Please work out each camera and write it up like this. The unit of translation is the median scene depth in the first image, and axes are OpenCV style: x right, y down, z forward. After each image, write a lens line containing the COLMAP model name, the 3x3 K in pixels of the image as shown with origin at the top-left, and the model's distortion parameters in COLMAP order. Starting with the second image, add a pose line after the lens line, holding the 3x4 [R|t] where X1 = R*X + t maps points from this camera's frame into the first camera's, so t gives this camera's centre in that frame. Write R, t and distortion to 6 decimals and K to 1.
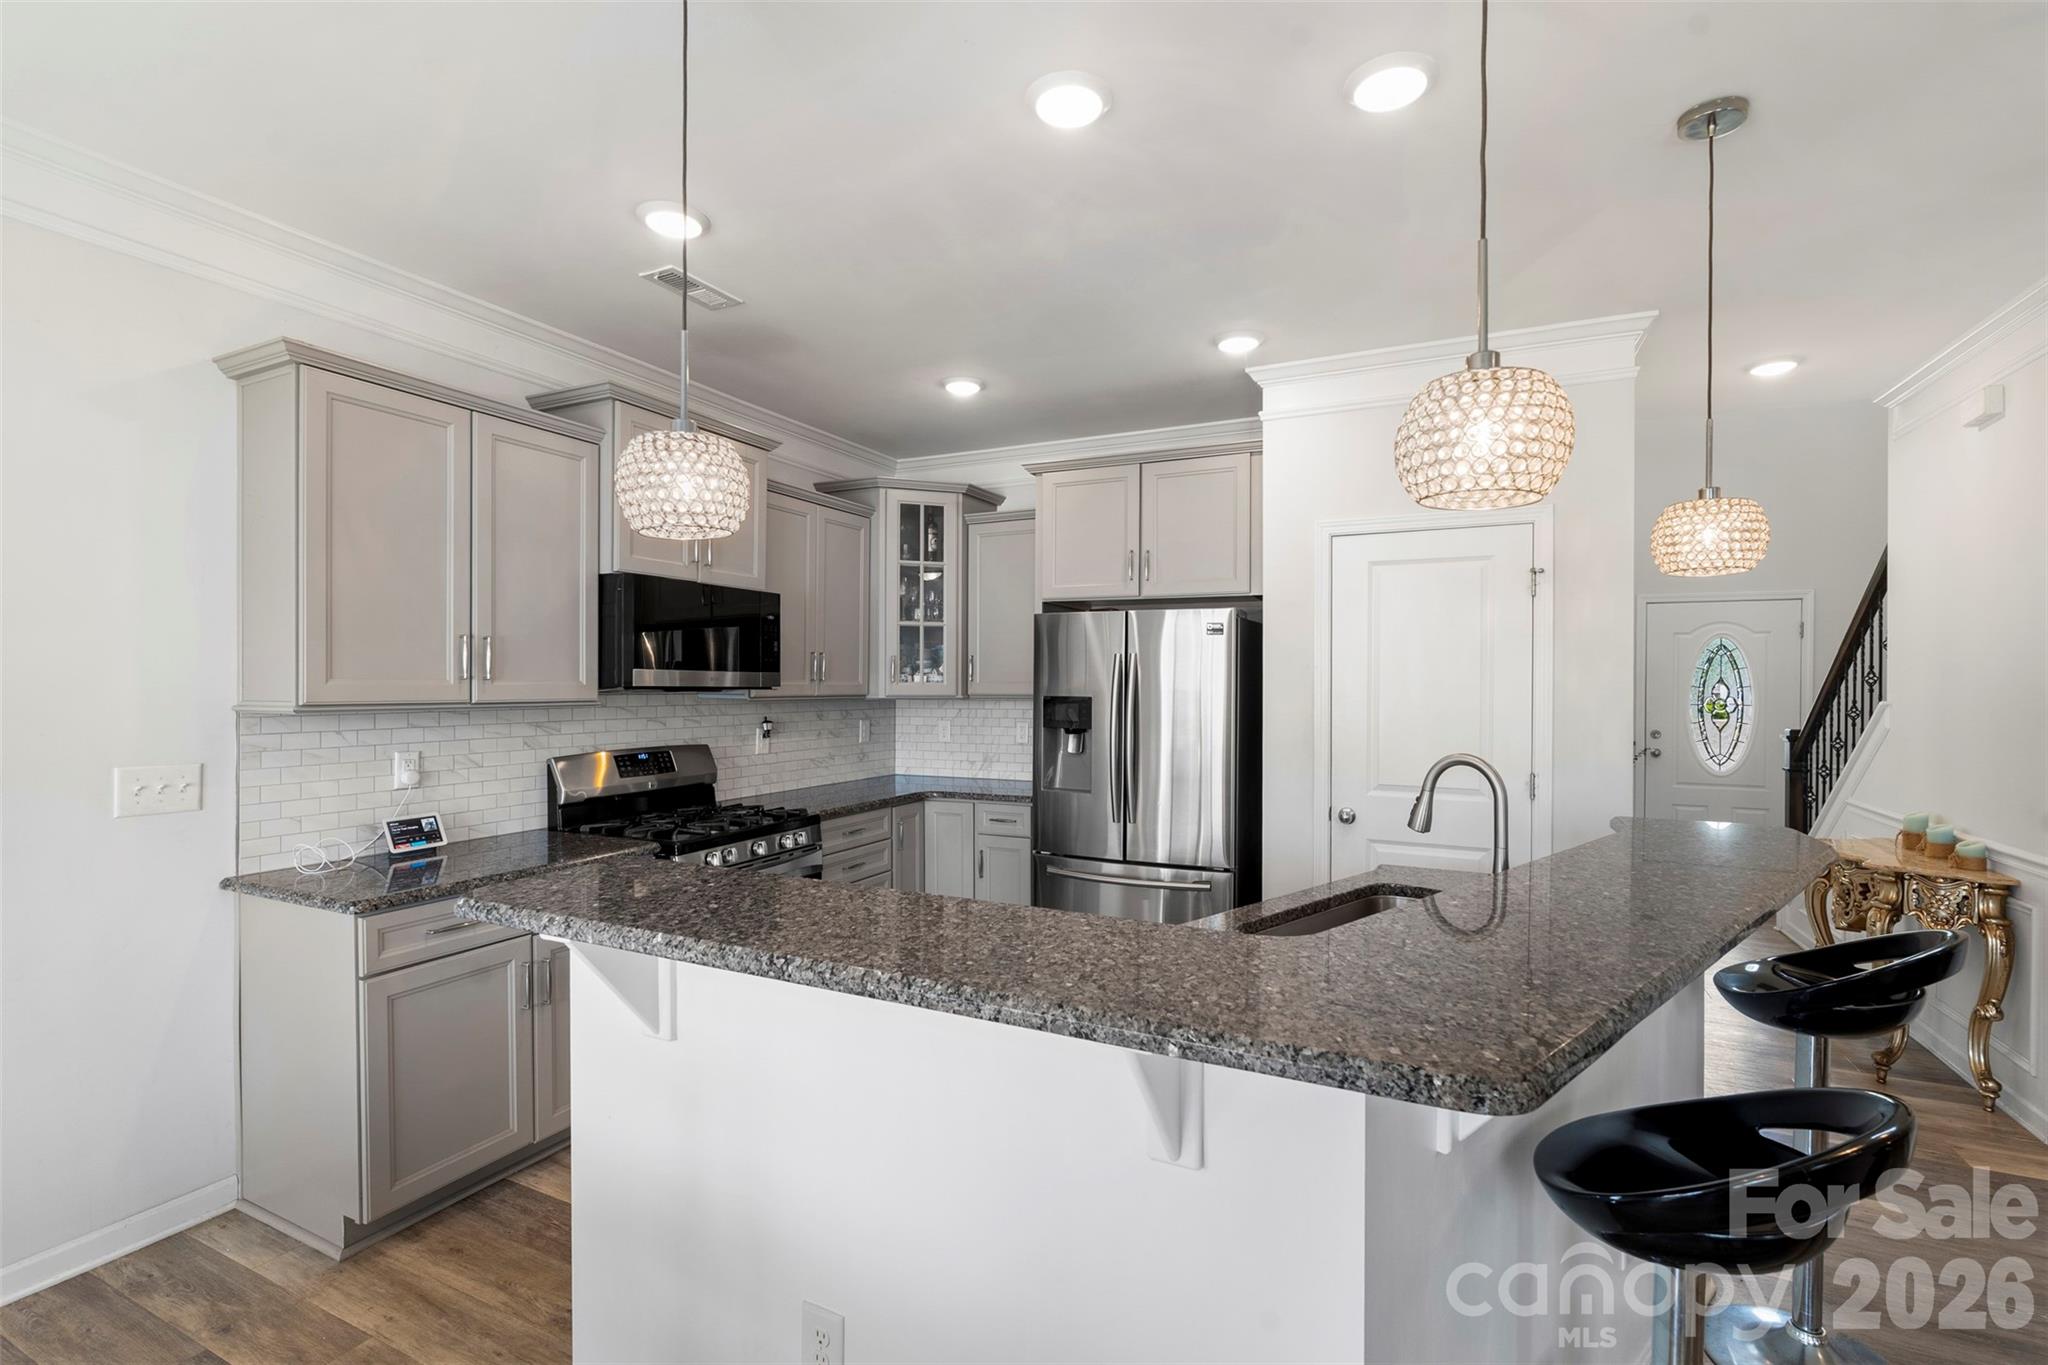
lens RADIAL K [[906.2, 0, 1025.9], [0, 906.2, 686.5], [0, 0, 1]] dist [-0.004203, 0.000908]
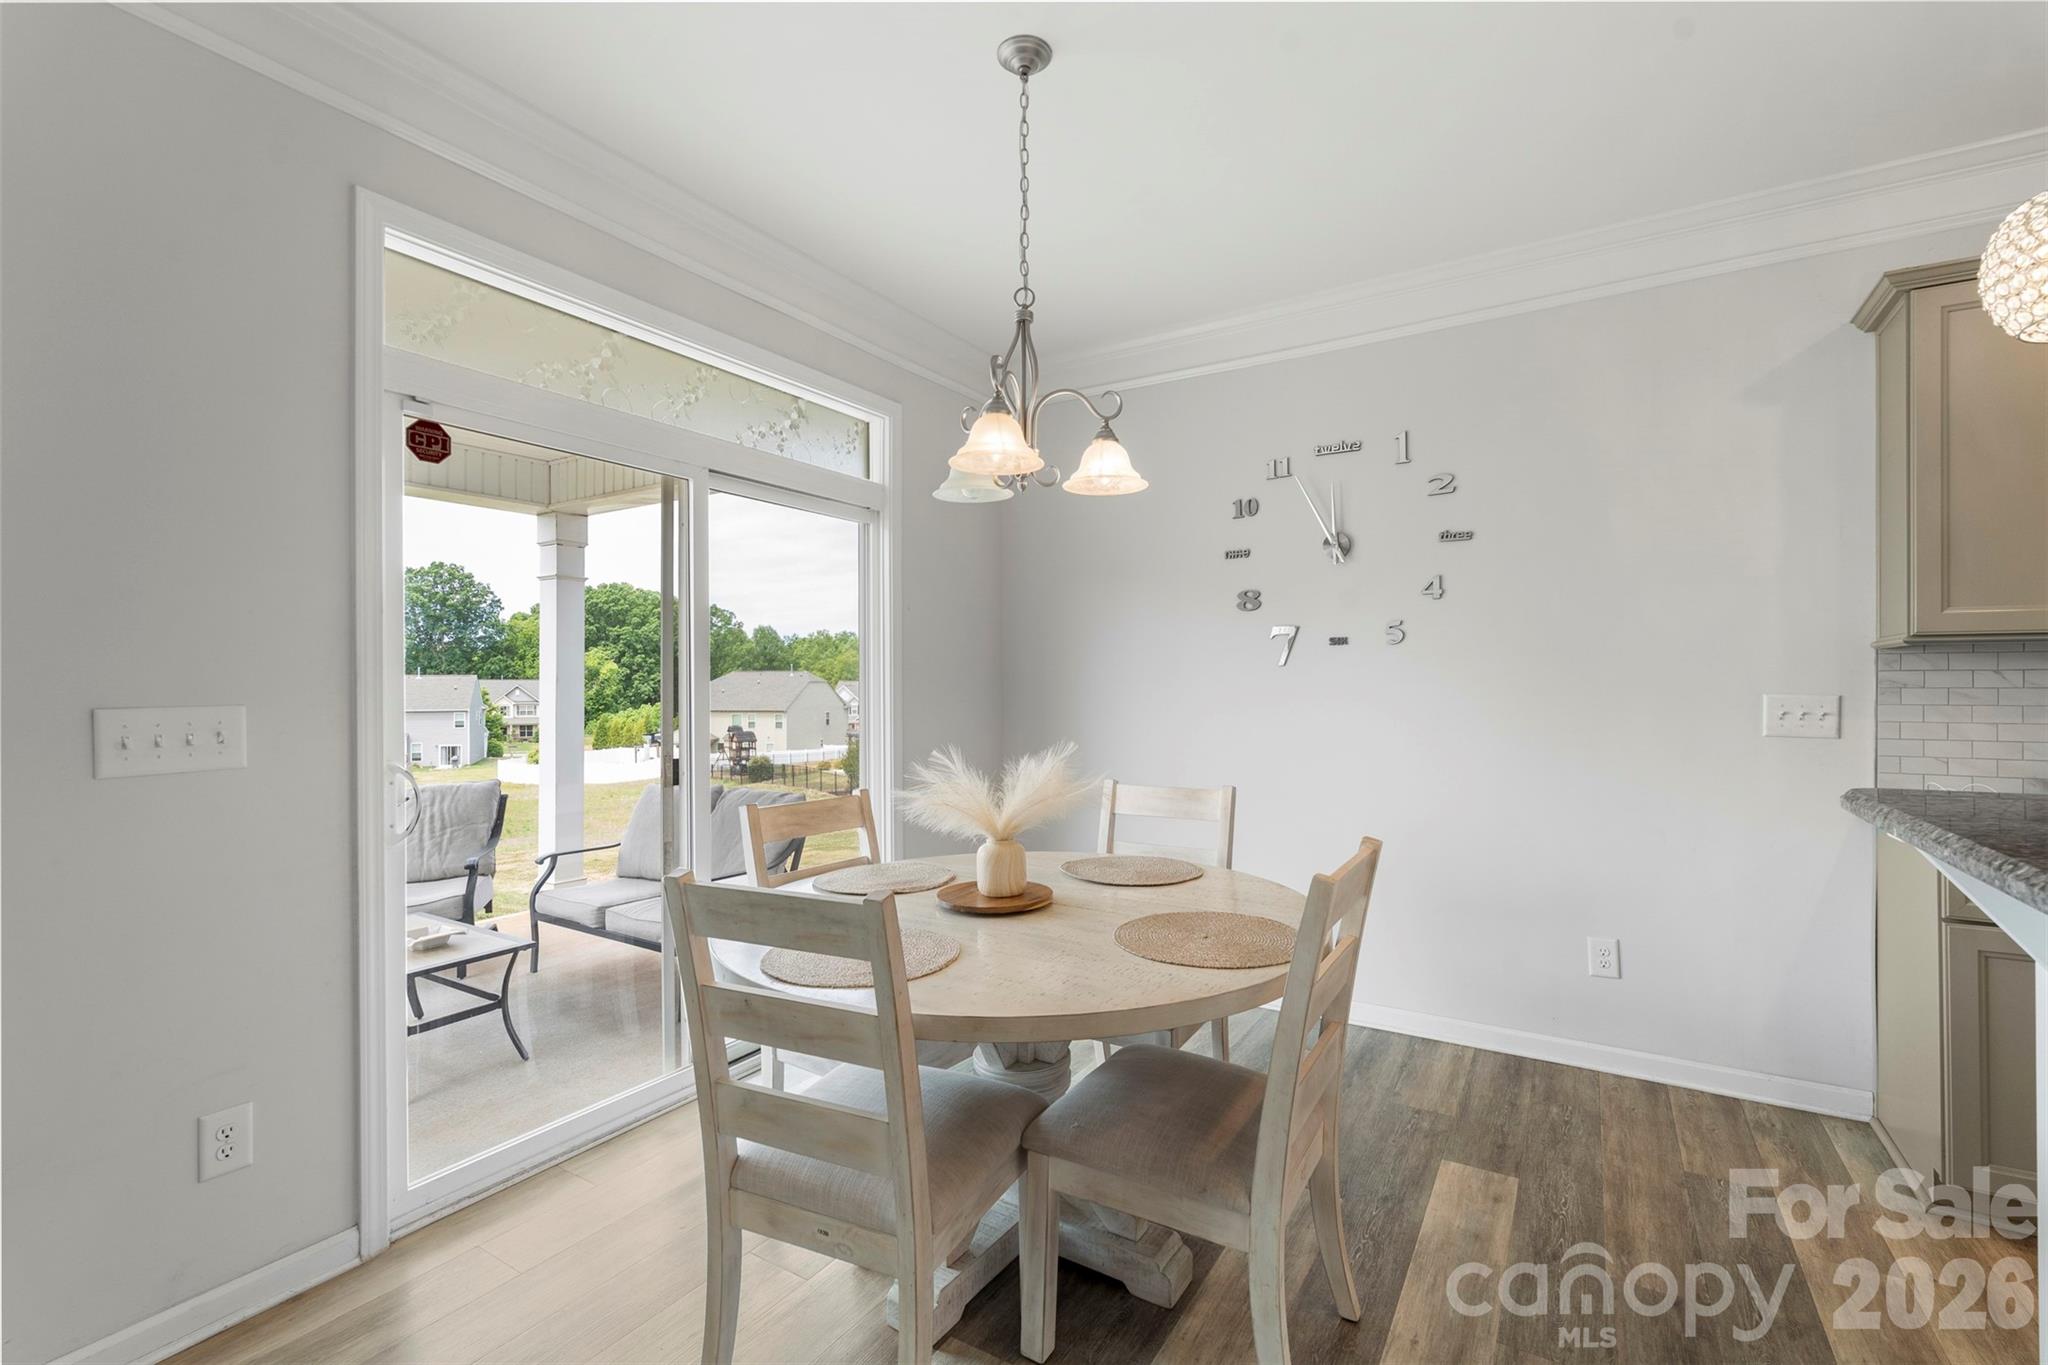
lens RADIAL K [[906.2, 0, 1031.8], [0, 906.2, 684.5], [0, 0, 1]] dist [-0.004203, 0.000908]
pose [[-0.094601, -0.001978, -0.995513, 0.173709], [-0.003400, 0.999993, -0.001664, 0.050892], [0.995509, 0.003227, -0.094607, 0.089568]]
